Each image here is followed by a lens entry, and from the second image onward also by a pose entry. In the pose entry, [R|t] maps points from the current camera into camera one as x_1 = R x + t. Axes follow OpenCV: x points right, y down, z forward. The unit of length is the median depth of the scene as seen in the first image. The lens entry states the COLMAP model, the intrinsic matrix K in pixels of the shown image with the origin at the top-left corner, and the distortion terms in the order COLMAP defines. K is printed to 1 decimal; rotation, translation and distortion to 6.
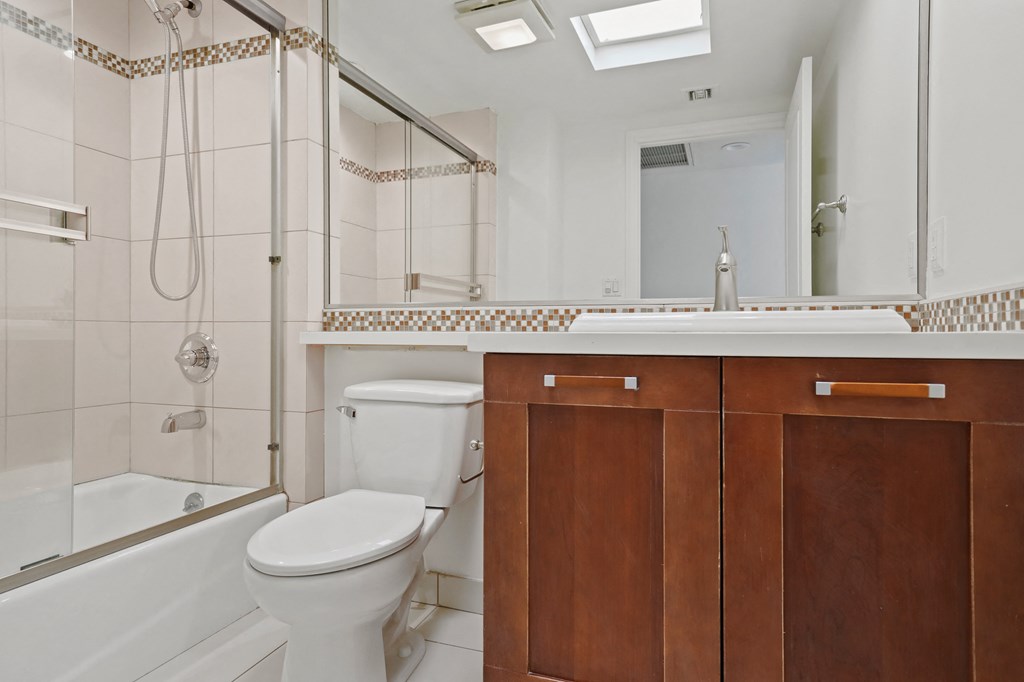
lens RADIAL K [[558.6, 0, 510.1], [0, 558.6, 328.5], [0, 0, 1]] dist [0.024455, 0.001318]
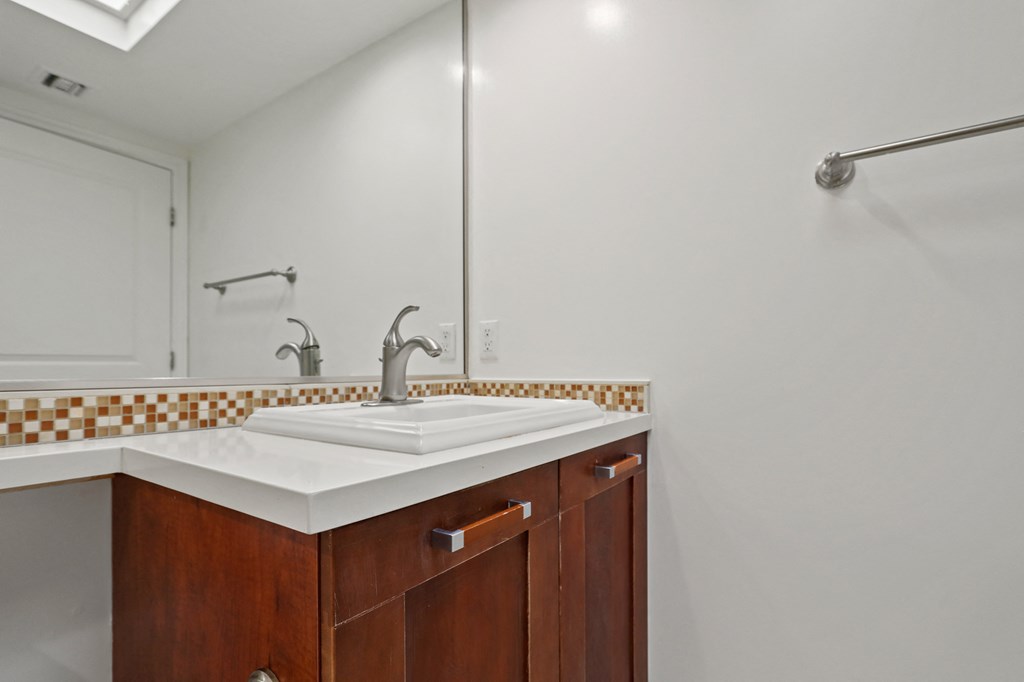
lens RADIAL K [[493.2, 0, 493.6], [0, 493.2, 337.5], [0, 0, 1]] dist [0.000558, 0.000005]
pose [[0.258233, 0.053248, 0.964614, -0.255548], [-0.004461, 0.998535, -0.053926, -0.057682], [-0.966072, 0.009622, 0.258092, 0.434142]]
